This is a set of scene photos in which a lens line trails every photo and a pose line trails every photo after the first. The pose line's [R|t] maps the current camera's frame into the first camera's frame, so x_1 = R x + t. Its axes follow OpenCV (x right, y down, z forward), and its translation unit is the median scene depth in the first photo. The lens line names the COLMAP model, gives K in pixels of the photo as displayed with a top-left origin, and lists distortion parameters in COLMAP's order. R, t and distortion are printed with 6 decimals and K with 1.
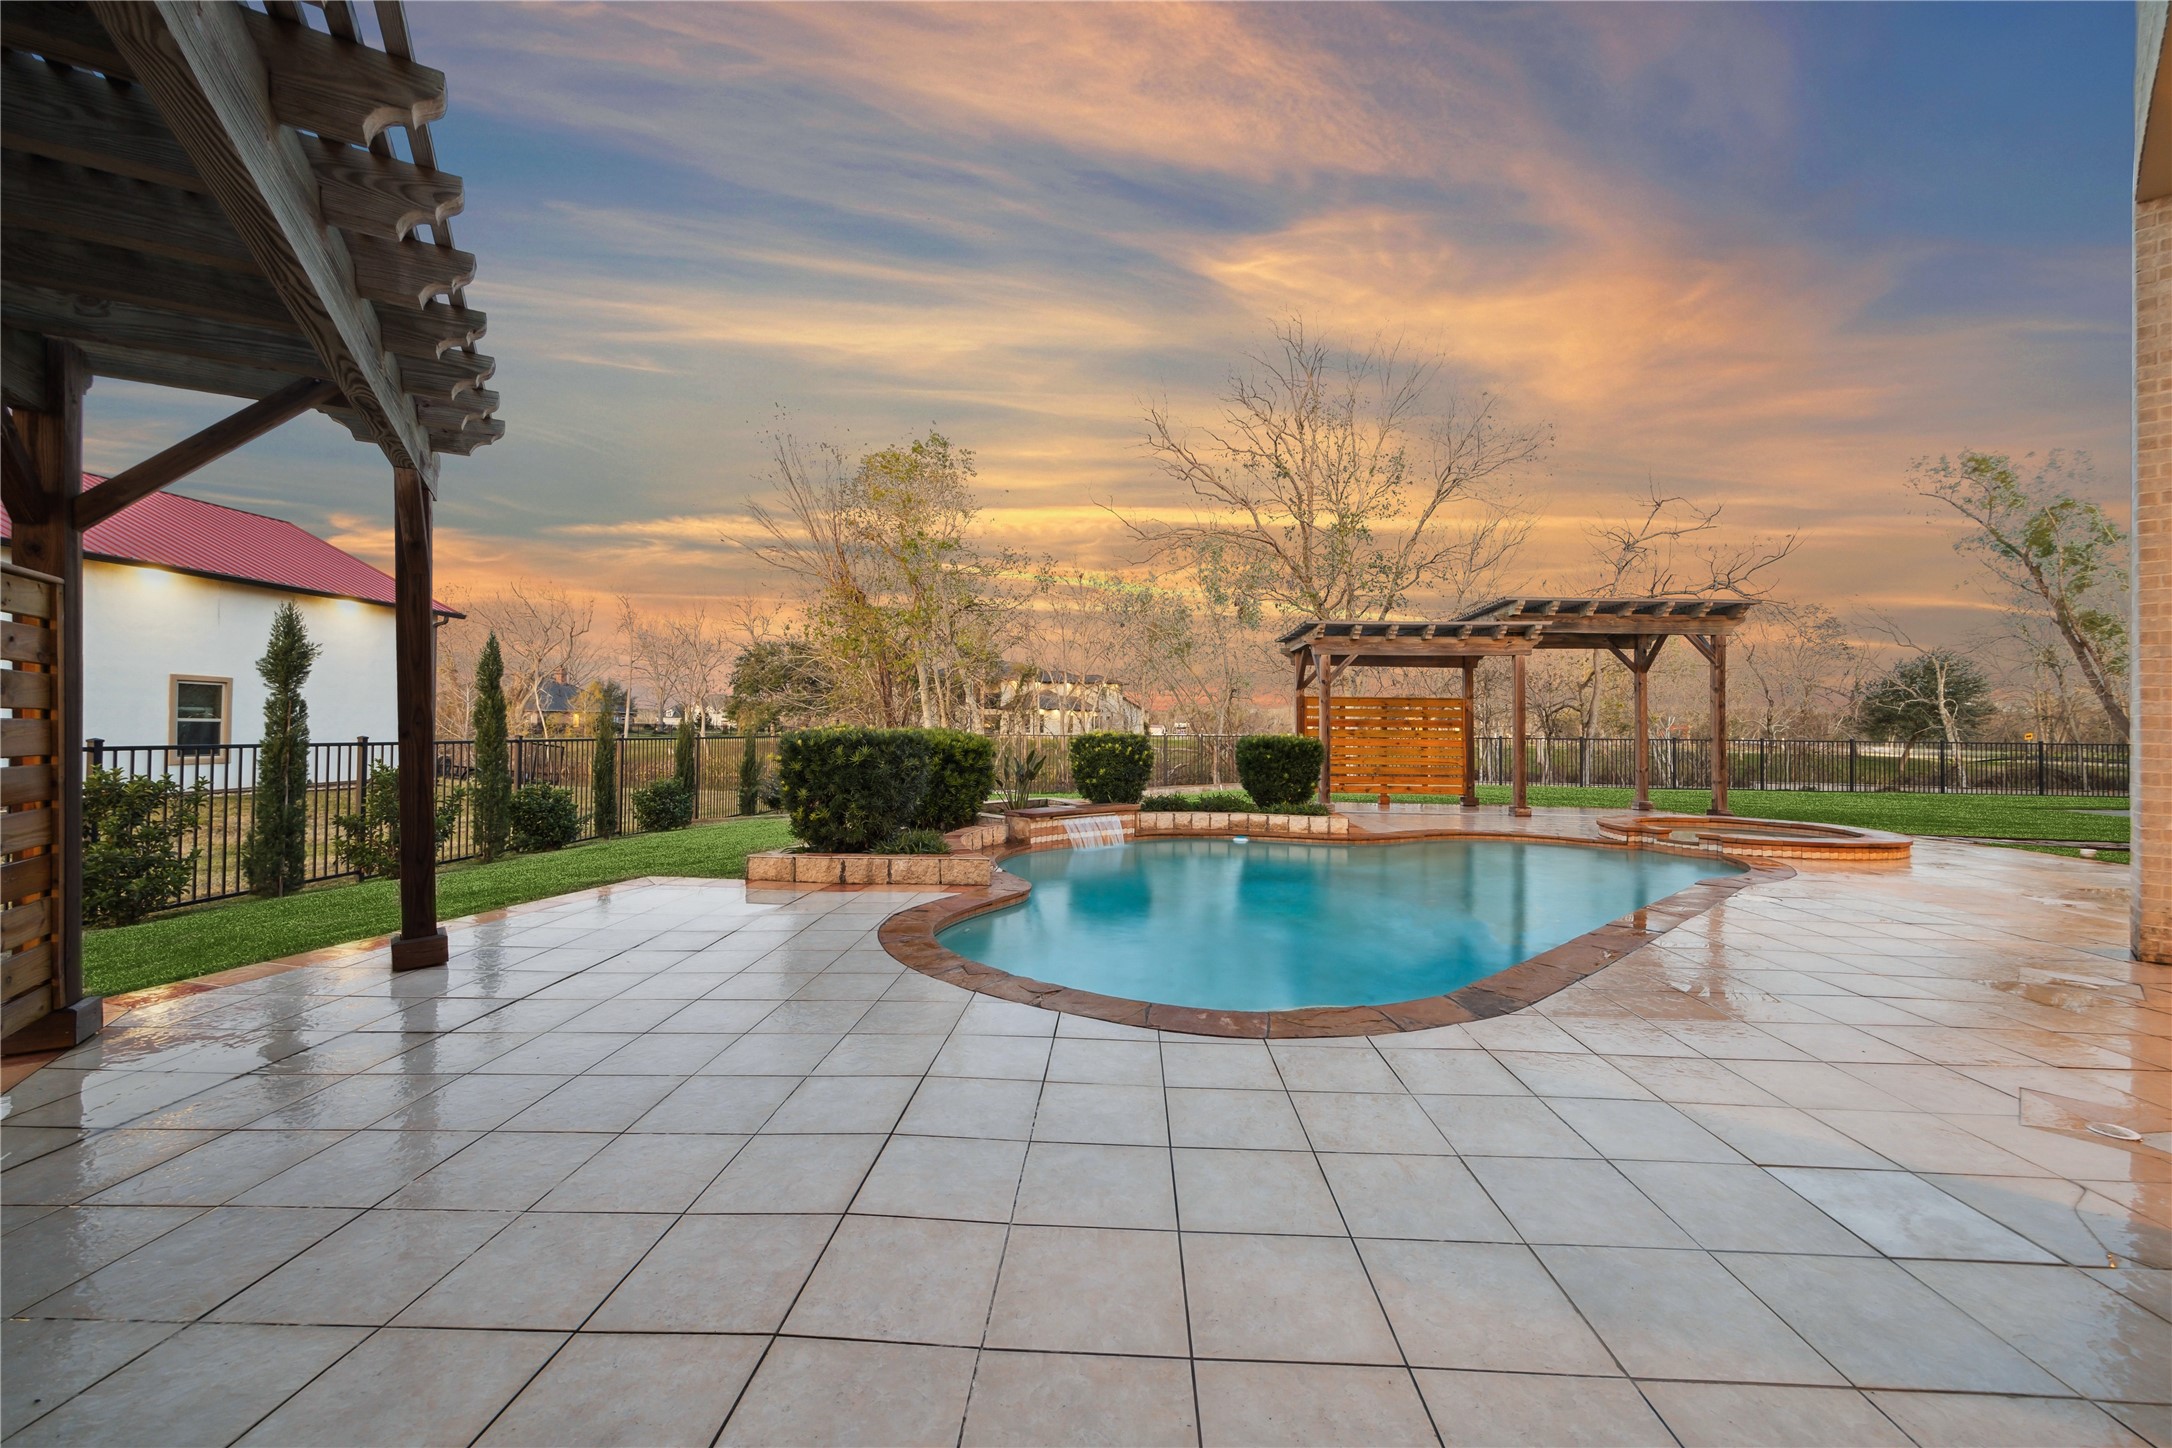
lens RADIAL K [[867.6, 0, 1086.0], [0, 867.6, 724.0], [0, 0, 1]] dist [-0.002691, 0.000258]
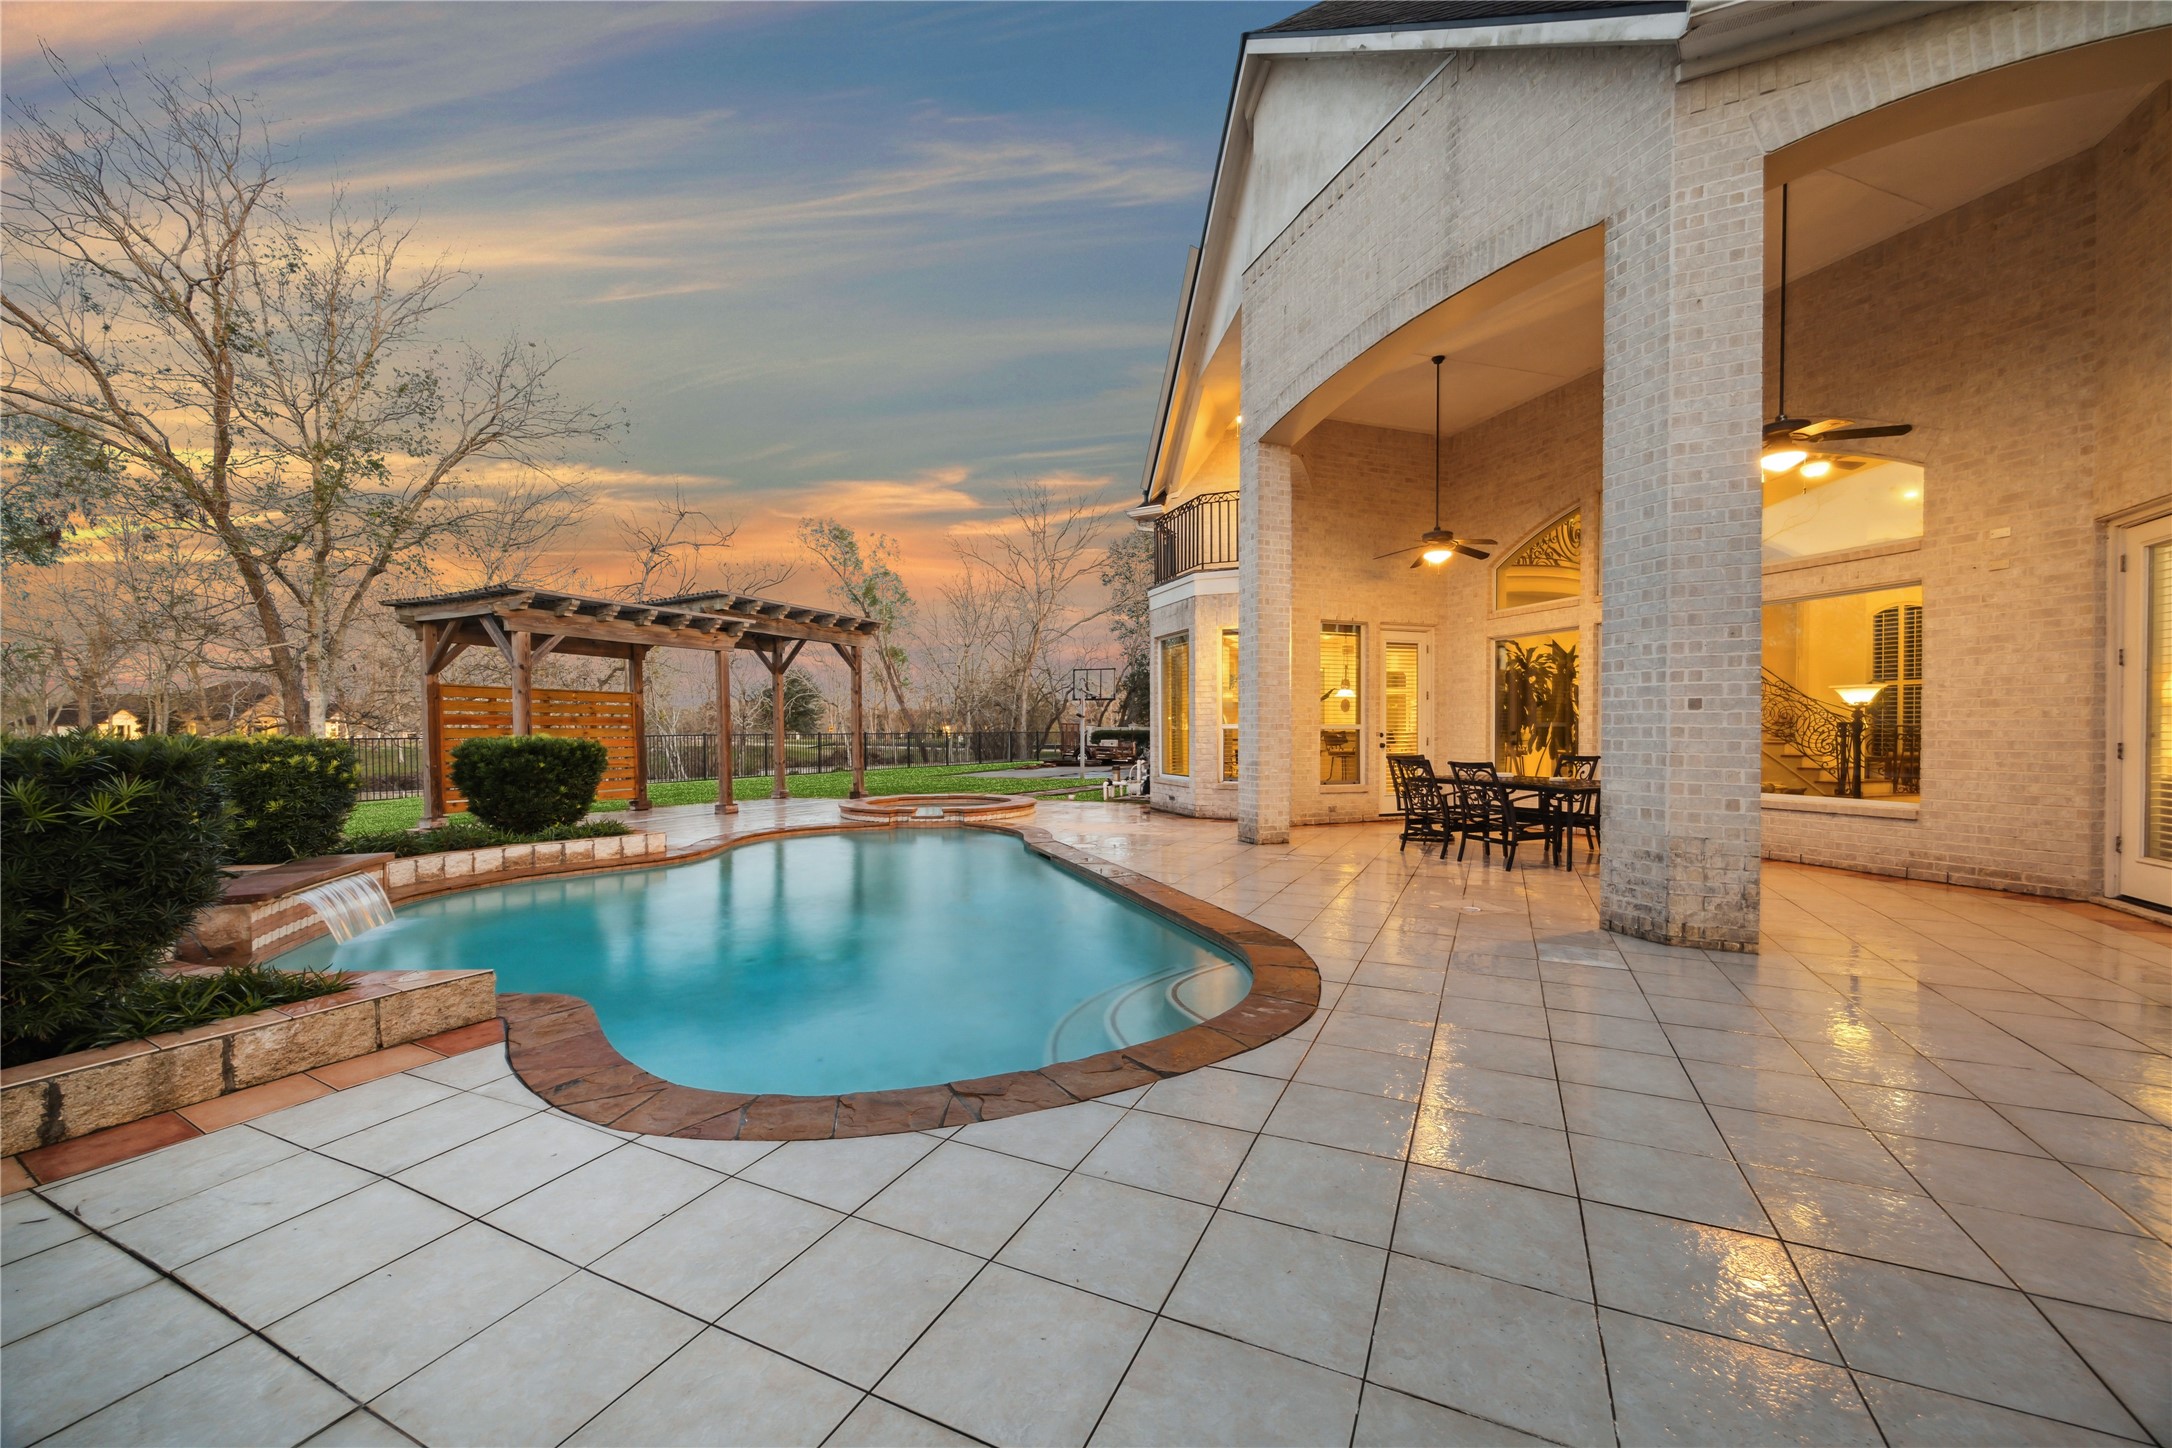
lens RADIAL K [[867.6, 0, 1086.0], [0, 867.6, 724.0], [0, 0, 1]] dist [-0.002691, 0.000258]
pose [[0.370768, -0.005804, 0.928708, -0.303702], [0.002859, 0.999983, 0.005108, -0.000004], [-0.928721, 0.000761, 0.370778, 0.288557]]
